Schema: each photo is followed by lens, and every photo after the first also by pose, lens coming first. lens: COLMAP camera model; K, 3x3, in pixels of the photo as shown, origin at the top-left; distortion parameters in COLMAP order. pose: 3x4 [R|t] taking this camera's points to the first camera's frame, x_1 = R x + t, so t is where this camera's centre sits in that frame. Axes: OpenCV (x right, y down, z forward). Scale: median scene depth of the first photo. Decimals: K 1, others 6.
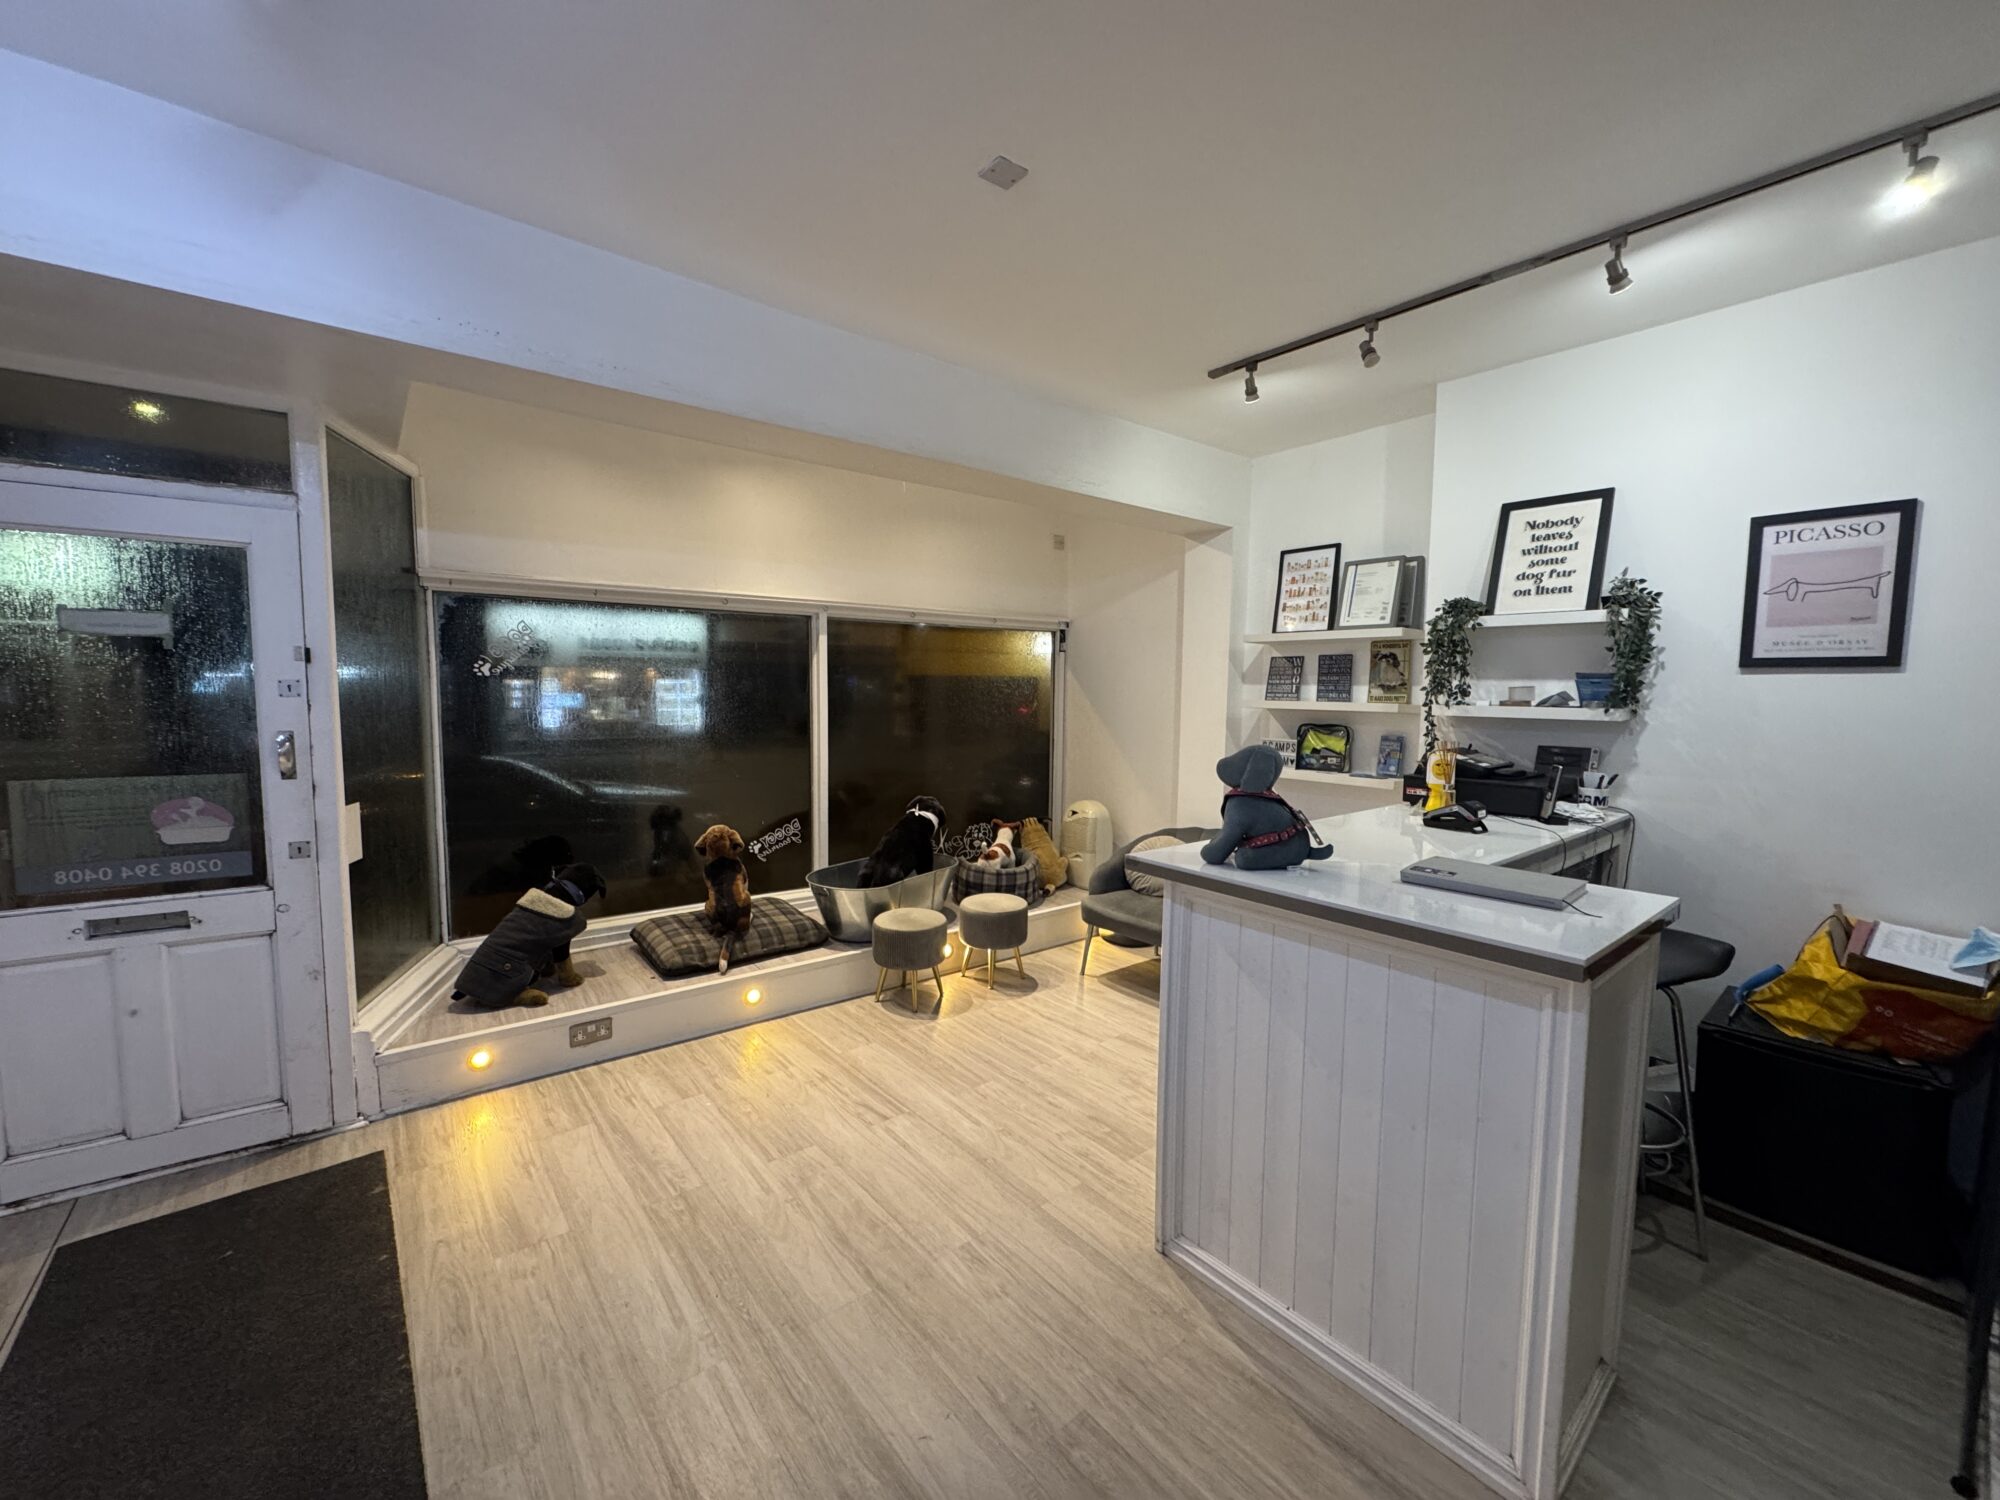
lens RADIAL K [[795.8, 0, 998.9], [0, 795.8, 750.4], [0, 0, 1]] dist [-0.000579, -0.000204]
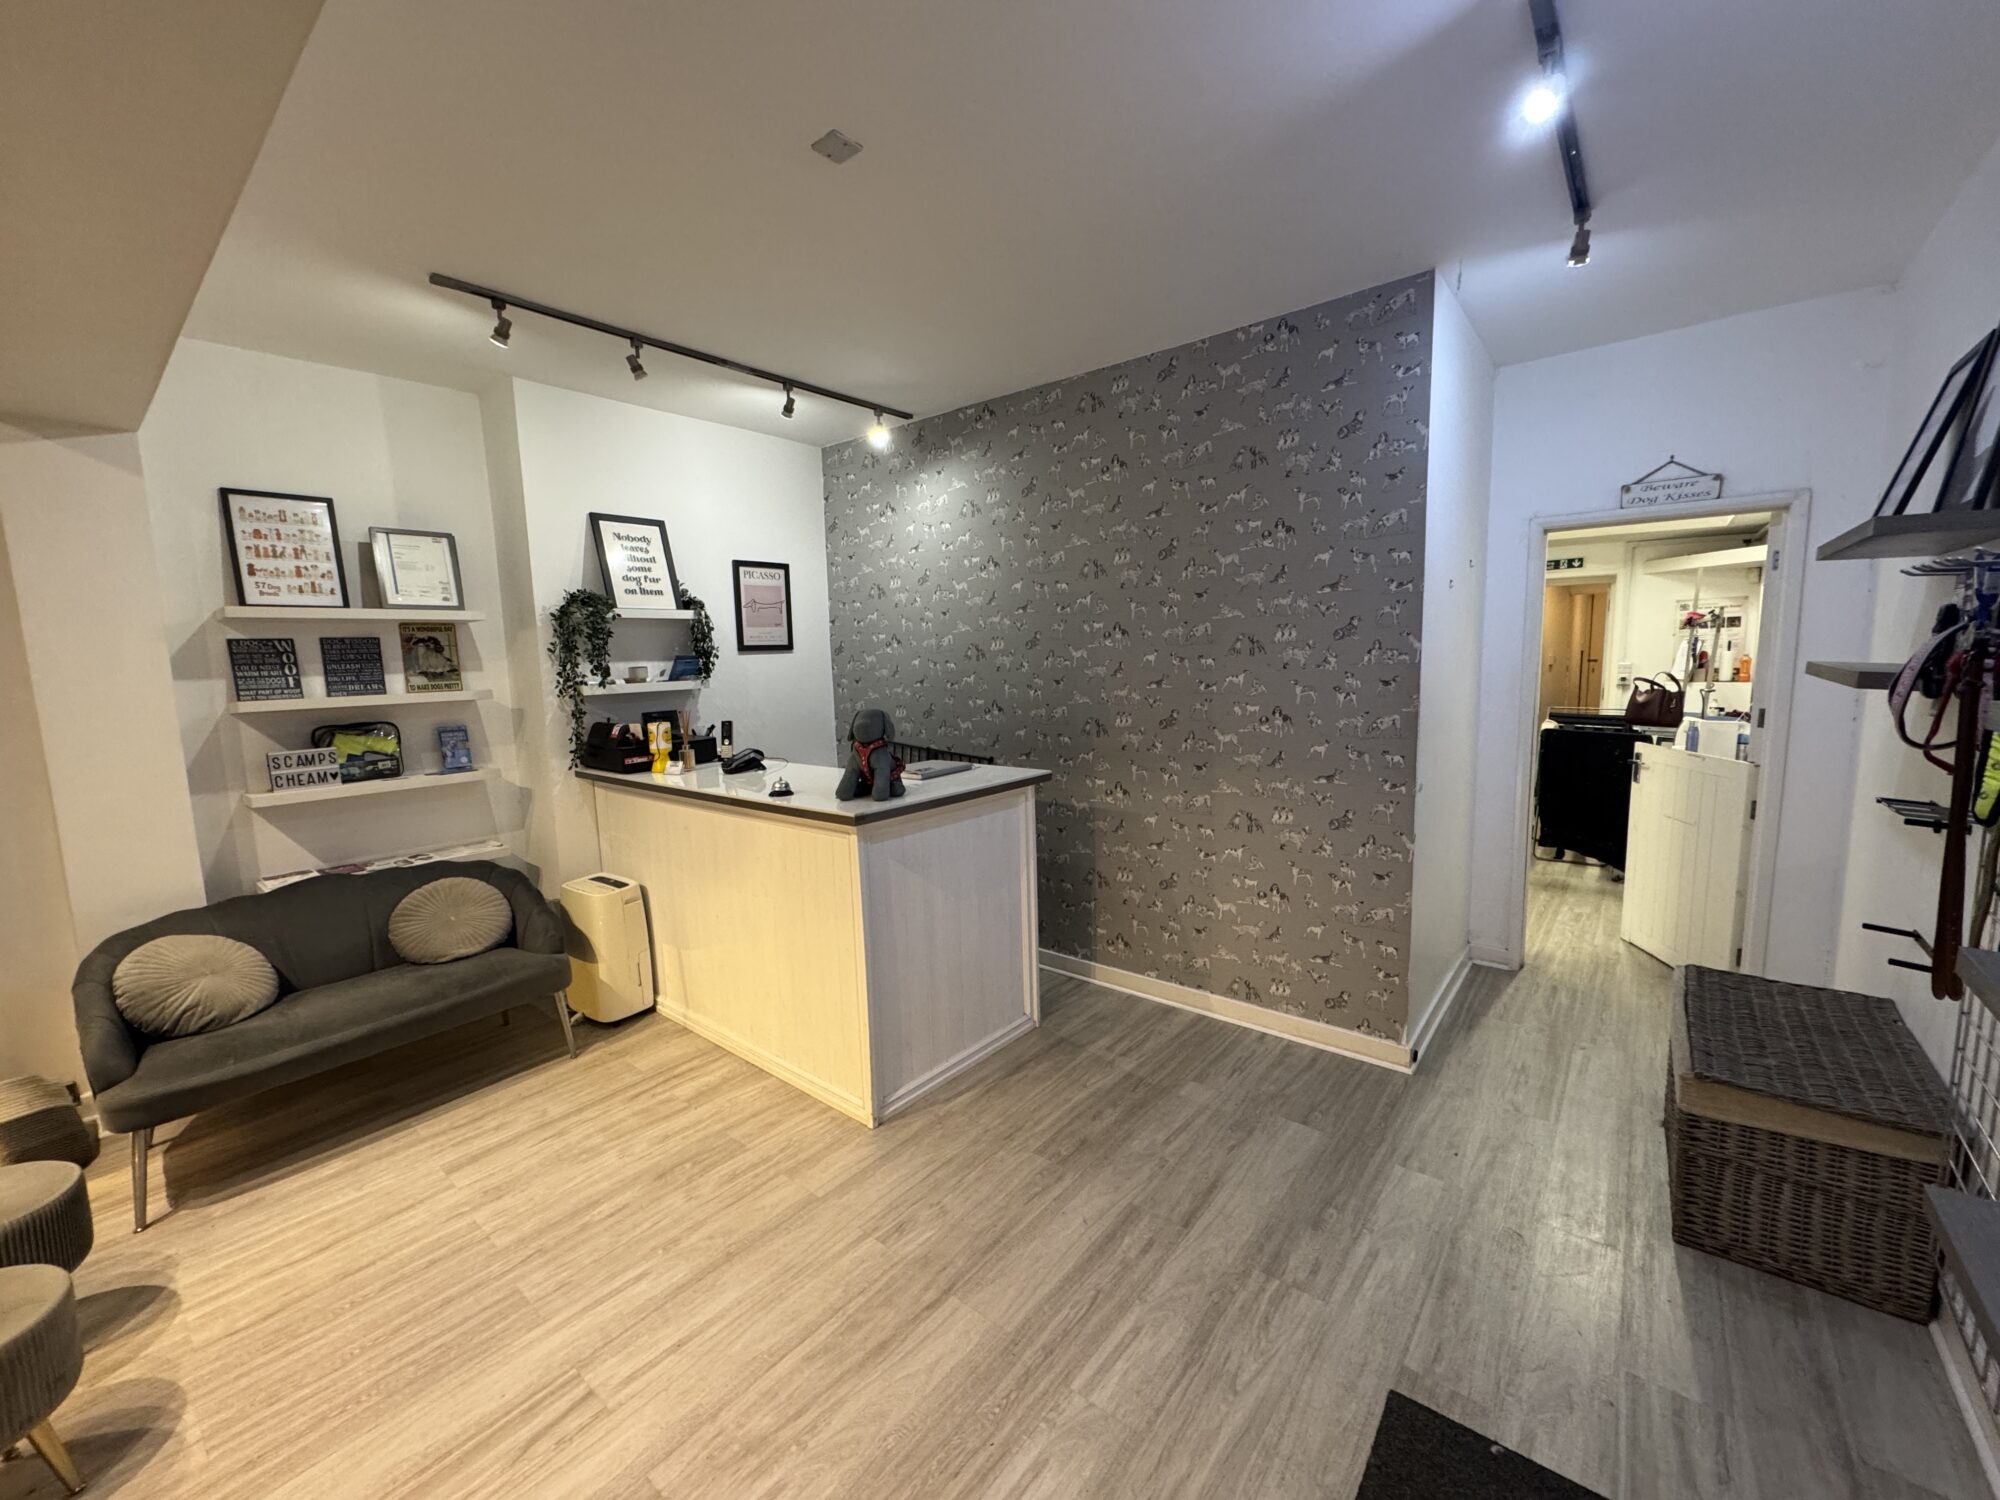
lens RADIAL K [[795.8, 0, 999.3], [0, 795.8, 753.7], [0, 0, 1]] dist [-0.000579, -0.000204]
pose [[-0.201226, -0.130312, 0.970838, -0.692653], [0.105170, 0.982508, 0.153677, -0.078710], [-0.973883, 0.133027, -0.184001, 0.696071]]
